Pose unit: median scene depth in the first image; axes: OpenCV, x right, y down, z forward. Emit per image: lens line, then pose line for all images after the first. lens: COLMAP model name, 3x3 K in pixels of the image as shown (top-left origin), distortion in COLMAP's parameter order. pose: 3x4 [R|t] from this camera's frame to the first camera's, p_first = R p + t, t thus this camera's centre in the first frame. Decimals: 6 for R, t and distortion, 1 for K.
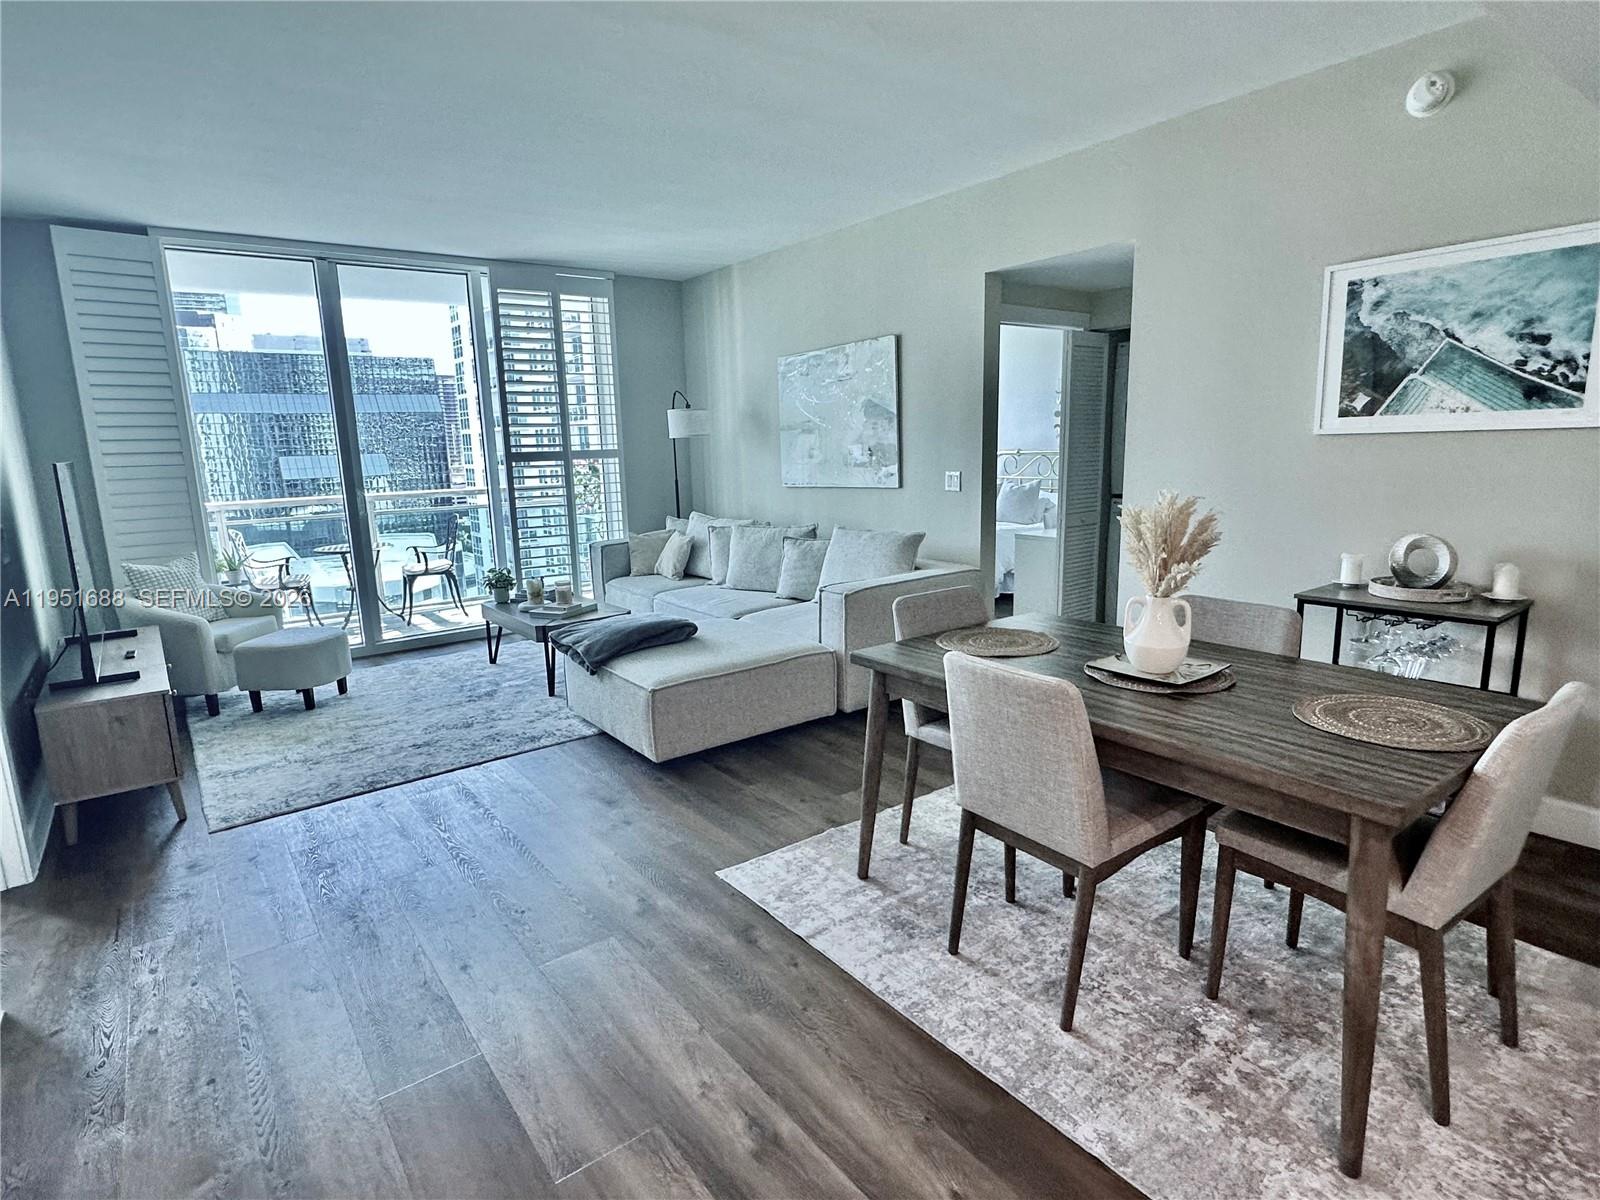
lens RADIAL K [[854.8, 0, 794.9], [0, 854.8, 603.5], [0, 0, 1]] dist [0.001439, 0.000472]
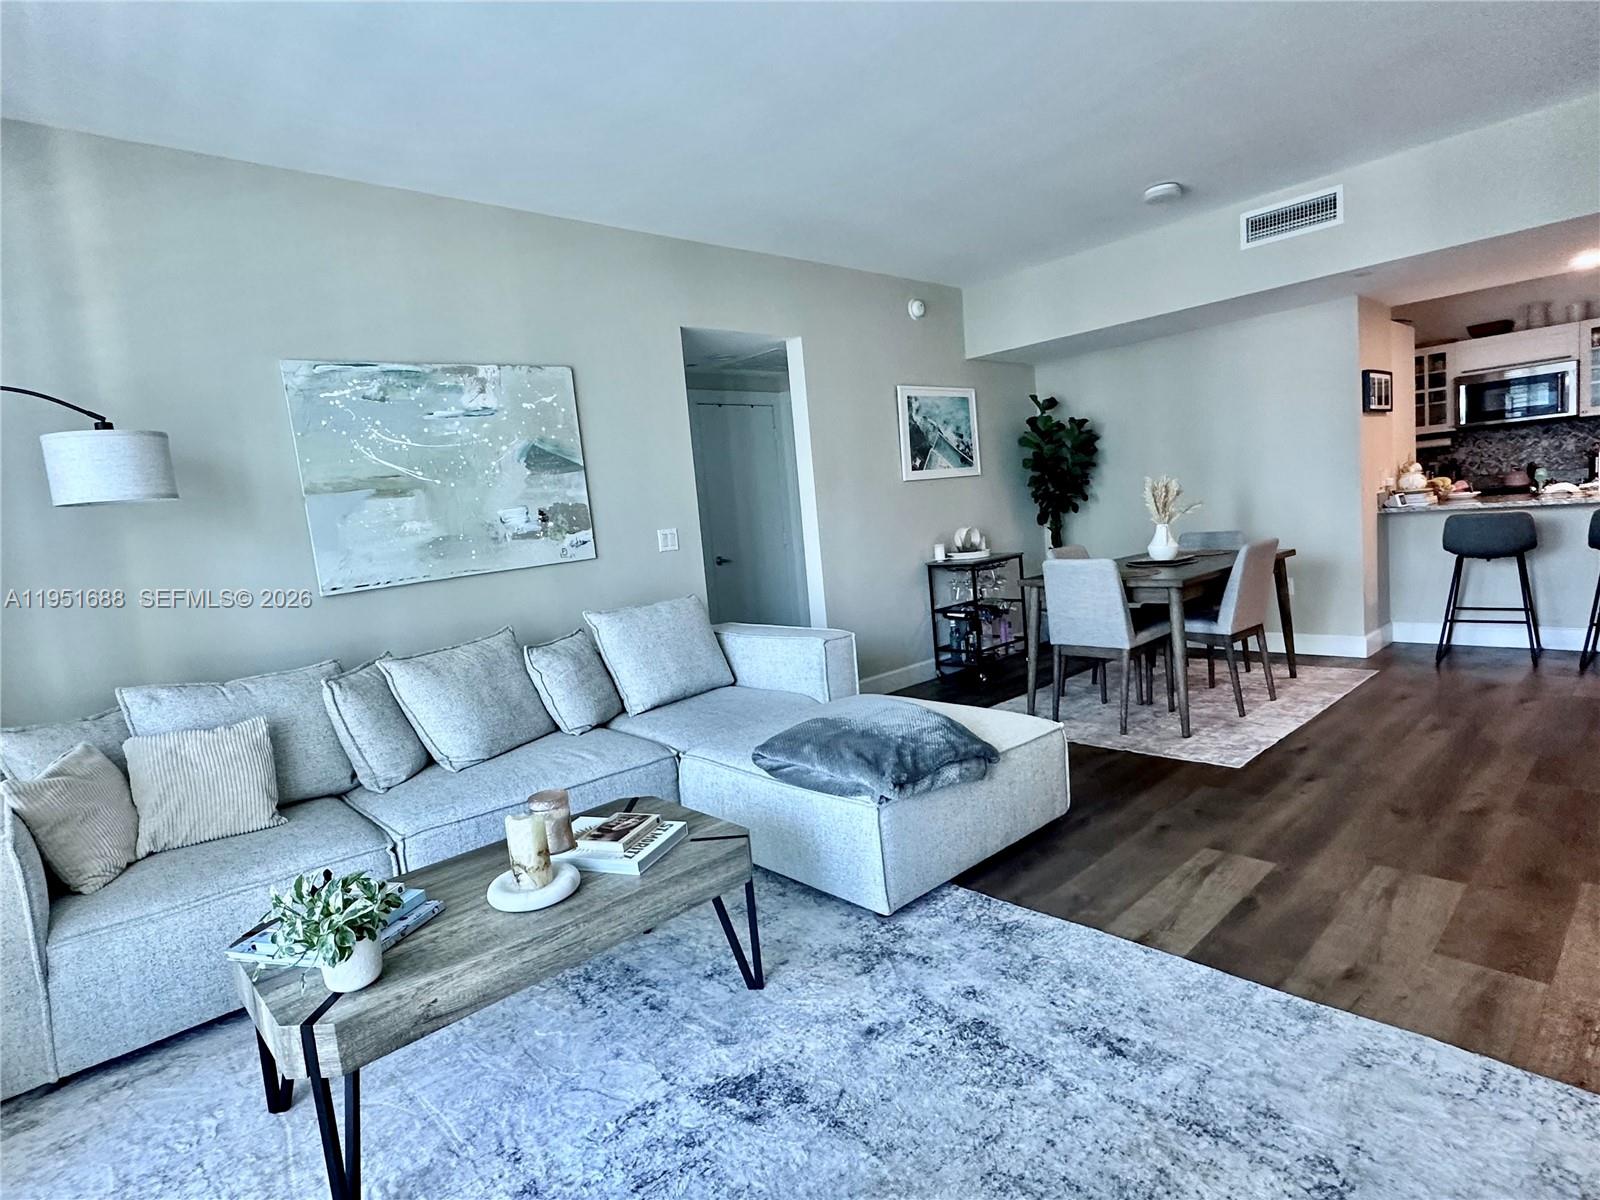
lens RADIAL K [[849.5, 0, 800.0], [0, 849.5, 600.0], [0, 0, 1]] dist [-0.003837, 0.000687]
pose [[-0.103475, -0.065113, 0.992498, -0.672760], [0.280024, 0.955585, 0.091886, -0.116614], [-0.954400, 0.287431, -0.080646, 0.887520]]
